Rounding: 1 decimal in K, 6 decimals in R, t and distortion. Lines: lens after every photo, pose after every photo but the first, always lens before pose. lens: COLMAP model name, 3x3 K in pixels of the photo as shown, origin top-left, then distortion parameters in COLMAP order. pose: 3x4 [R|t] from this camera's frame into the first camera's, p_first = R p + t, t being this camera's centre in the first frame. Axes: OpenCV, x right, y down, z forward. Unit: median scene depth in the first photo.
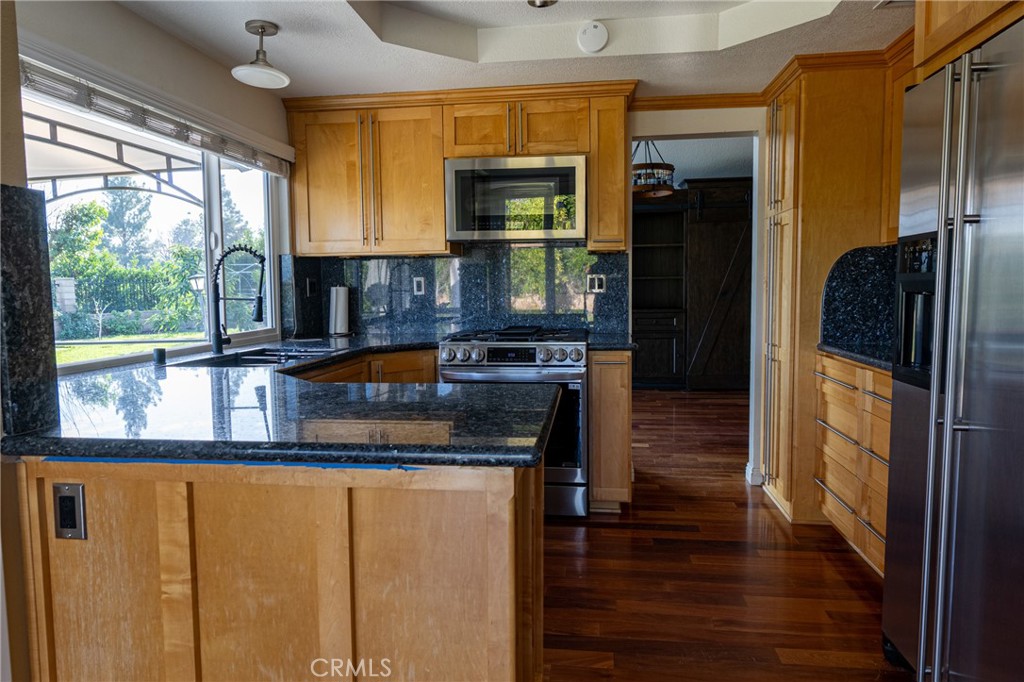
lens RADIAL K [[649.9, 0, 506.9], [0, 649.9, 333.1], [0, 0, 1]] dist [-0.000374, -0.000279]
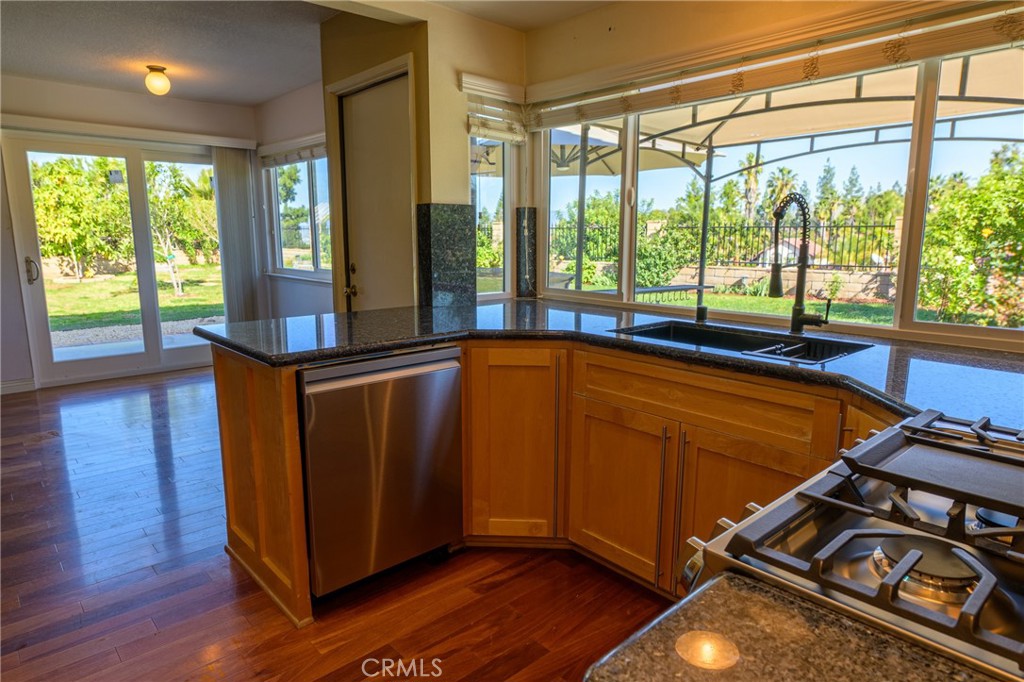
lens RADIAL K [[622.9, 0, 506.1], [0, 622.9, 338.6], [0, 0, 1]] dist [0.003925, 0.001922]
pose [[-0.643372, 0.144182, -0.751853, 0.295585], [-0.044242, 0.973460, 0.224539, -0.095116], [0.764274, 0.177725, -0.619919, 0.968085]]
